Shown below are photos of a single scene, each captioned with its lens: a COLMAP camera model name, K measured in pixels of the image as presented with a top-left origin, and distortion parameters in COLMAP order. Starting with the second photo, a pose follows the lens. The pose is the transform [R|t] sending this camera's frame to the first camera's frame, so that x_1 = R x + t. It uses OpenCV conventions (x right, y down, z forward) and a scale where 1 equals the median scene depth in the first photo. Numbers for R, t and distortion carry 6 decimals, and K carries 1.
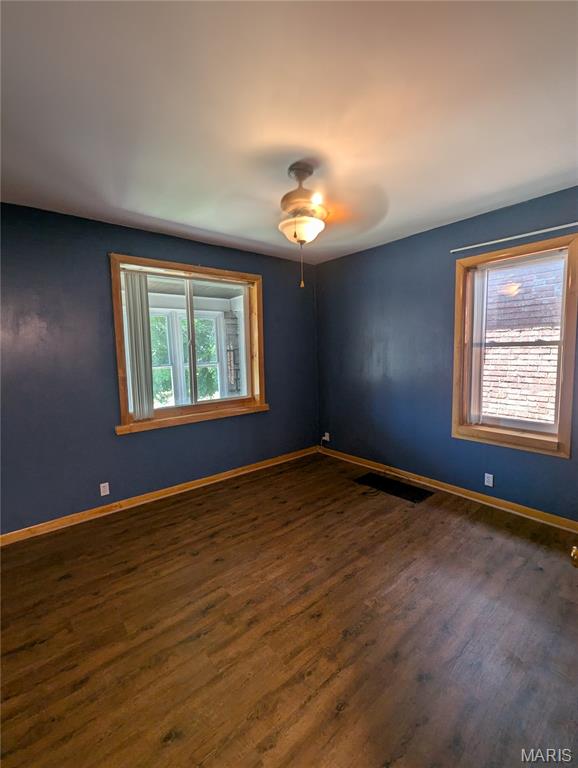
lens RADIAL K [[328.2, 0, 289.0], [0, 328.2, 384.0], [0, 0, 1]] dist [0.019055, 0.000072]
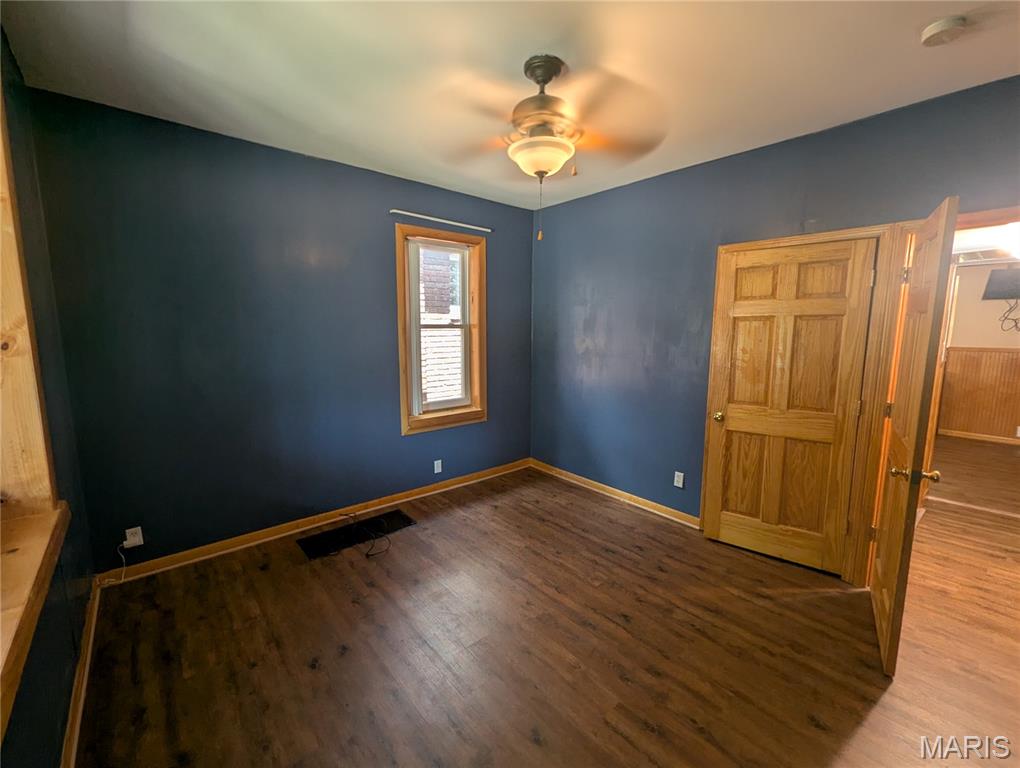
lens RADIAL K [[437.8, 0, 510.0], [0, 437.8, 384.0], [0, 0, 1]] dist [0.000781, -0.000006]
pose [[-0.017074, -0.110158, 0.993767, -0.661644], [0.098040, 0.988938, 0.111307, -0.072331], [-0.995036, 0.099330, -0.006085, 0.792764]]
